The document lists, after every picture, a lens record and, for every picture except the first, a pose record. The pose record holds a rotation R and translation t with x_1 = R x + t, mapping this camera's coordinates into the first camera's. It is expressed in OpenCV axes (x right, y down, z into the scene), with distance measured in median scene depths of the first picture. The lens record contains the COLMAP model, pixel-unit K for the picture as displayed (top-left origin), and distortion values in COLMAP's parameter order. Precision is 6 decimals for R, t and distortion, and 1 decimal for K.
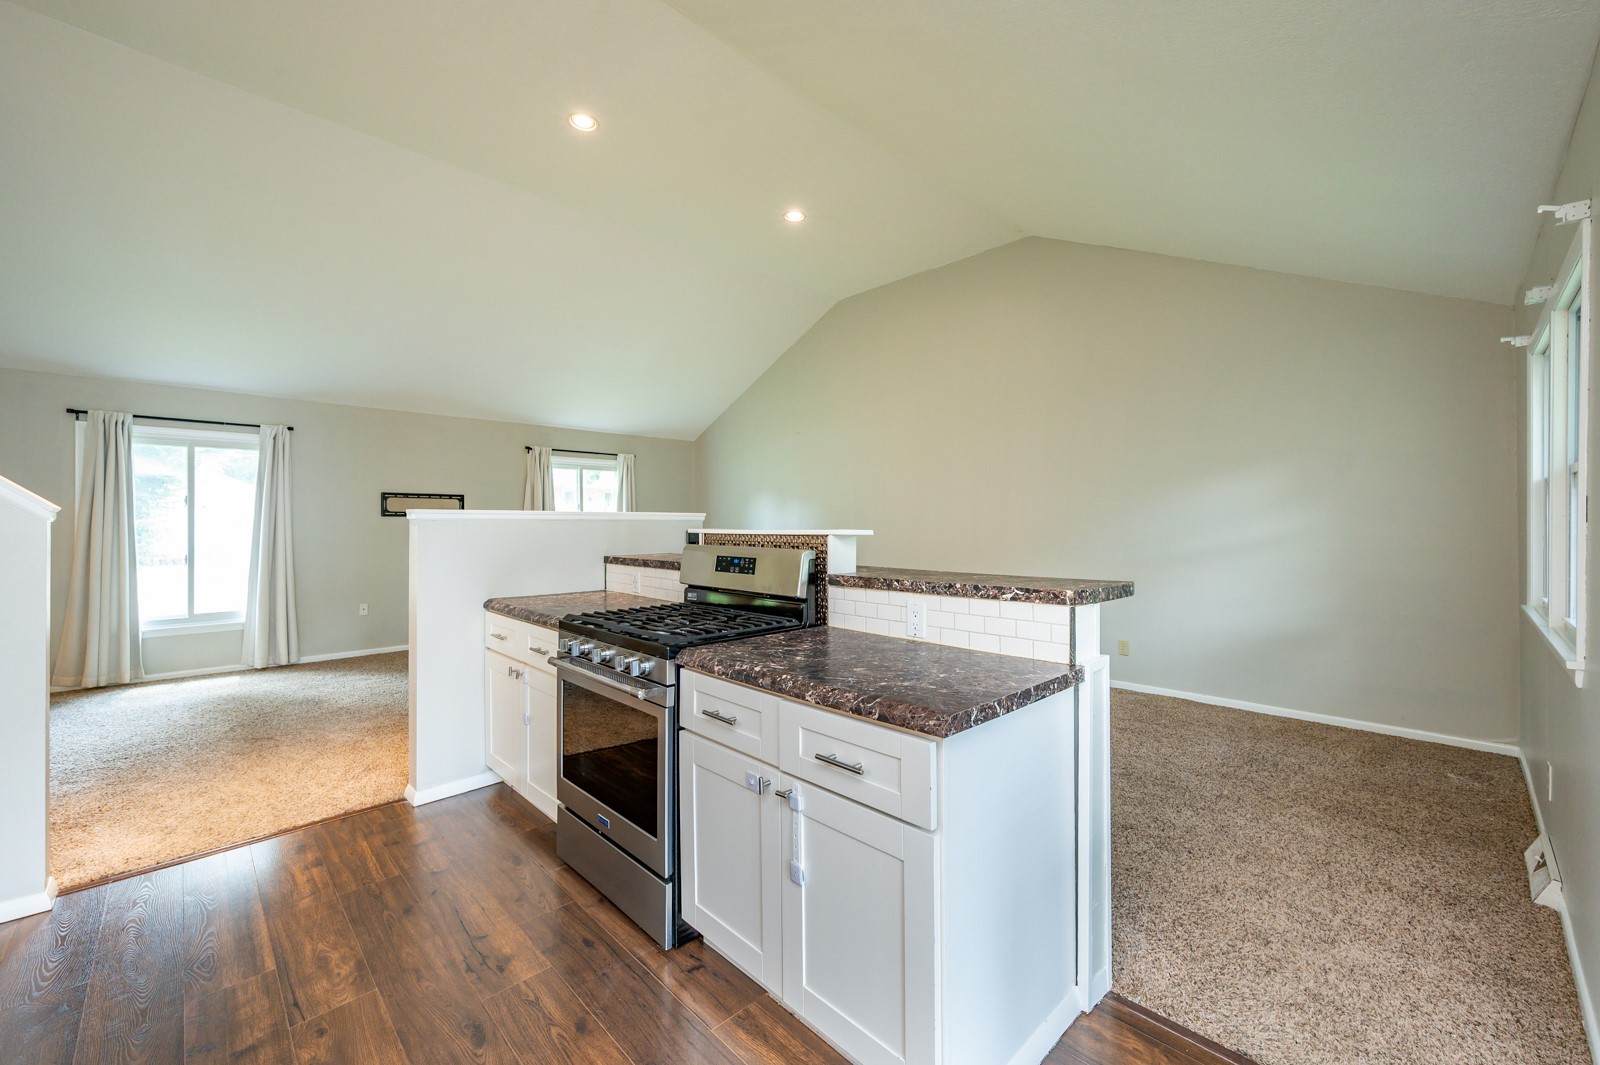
lens RADIAL K [[637.8, 0, 803.5], [0, 637.8, 523.7], [0, 0, 1]] dist [0.000392, -0.000011]
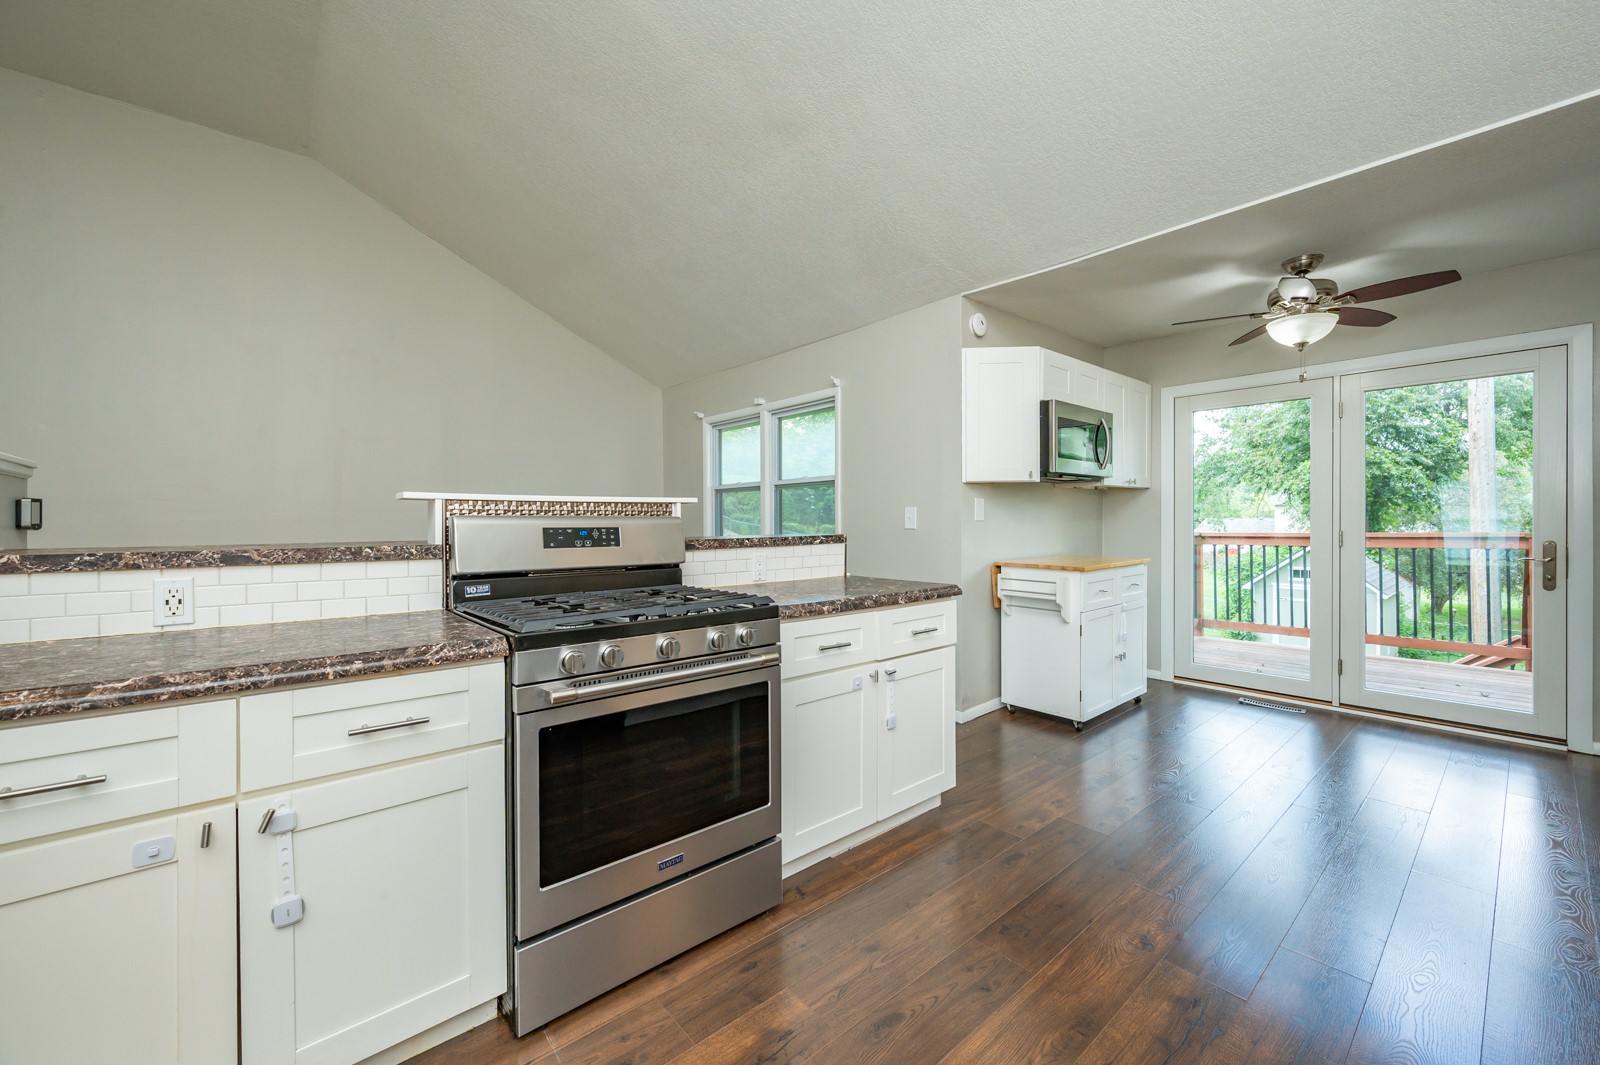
lens RADIAL K [[637.8, 0, 807.7], [0, 637.8, 526.6], [0, 0, 1]] dist [0.000392, -0.000011]
pose [[0.049617, -0.007057, 0.998743, -0.933175], [0.005165, 0.999963, 0.006809, 0.047983], [-0.998755, 0.004821, 0.049652, 0.692865]]
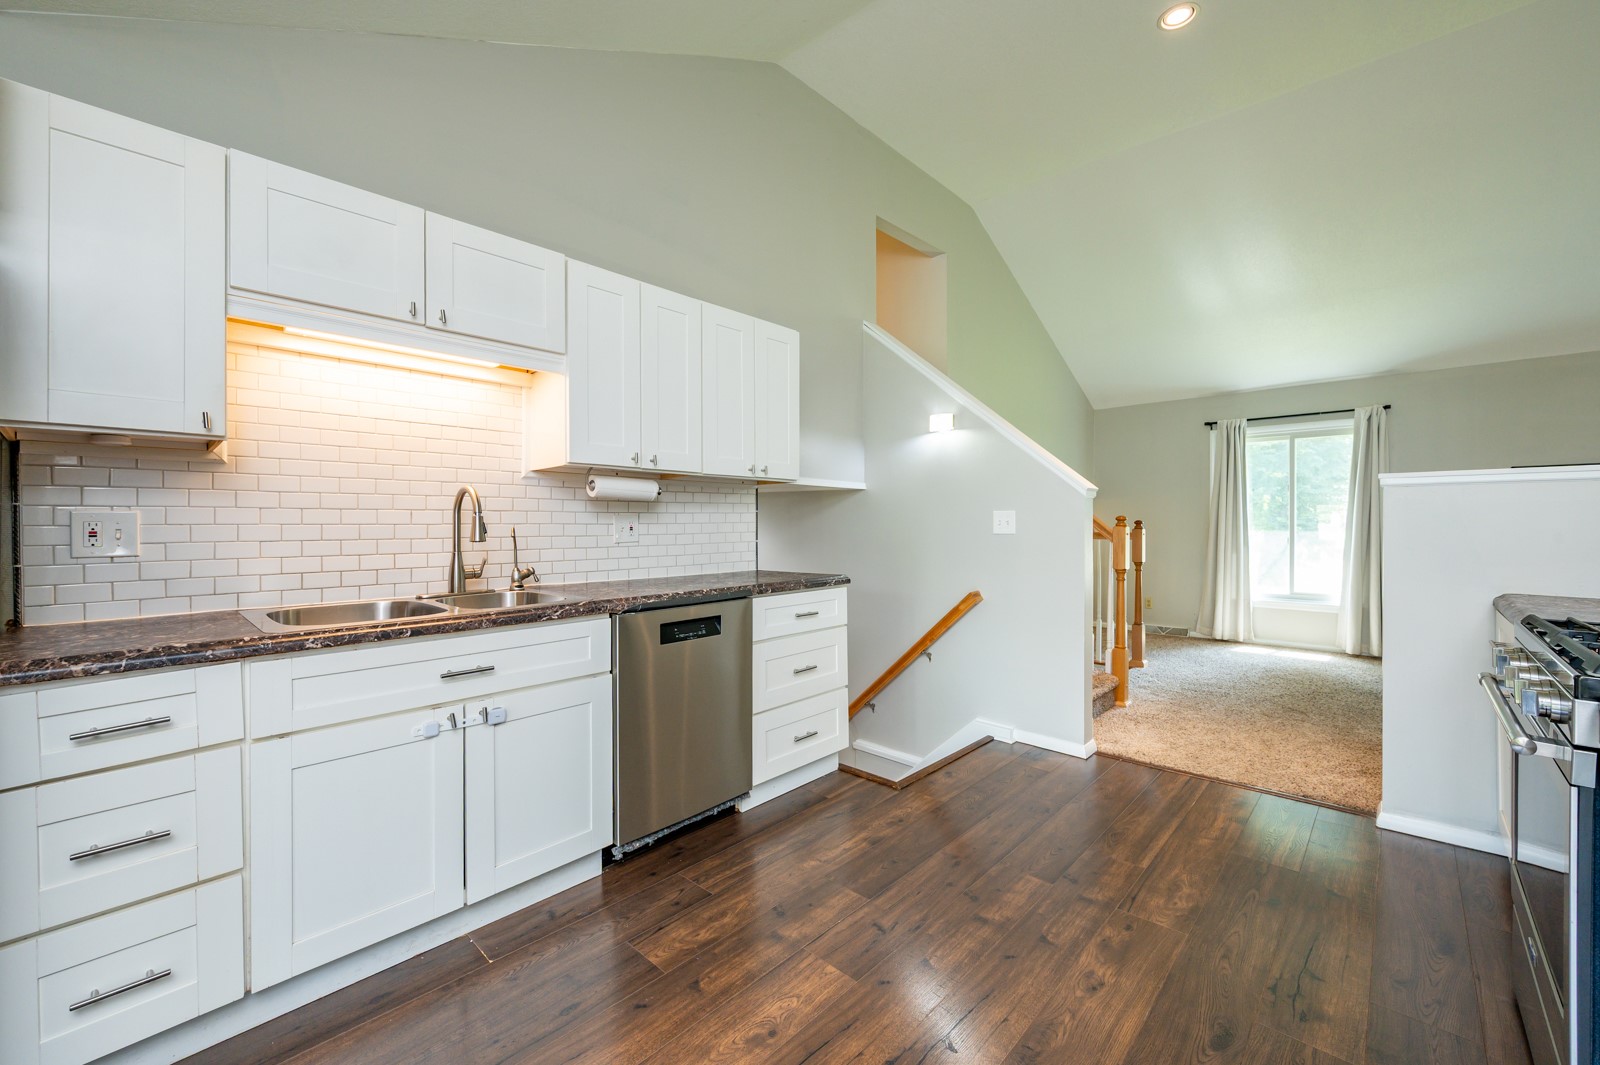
lens RADIAL K [[637.8, 0, 801.0], [0, 637.8, 525.8], [0, 0, 1]] dist [0.000392, -0.000011]
pose [[0.038230, 0.005067, -0.999256, 0.233625], [0.000962, 0.999986, 0.005107, 0.047571], [0.999269, -0.001156, 0.038225, 0.243235]]
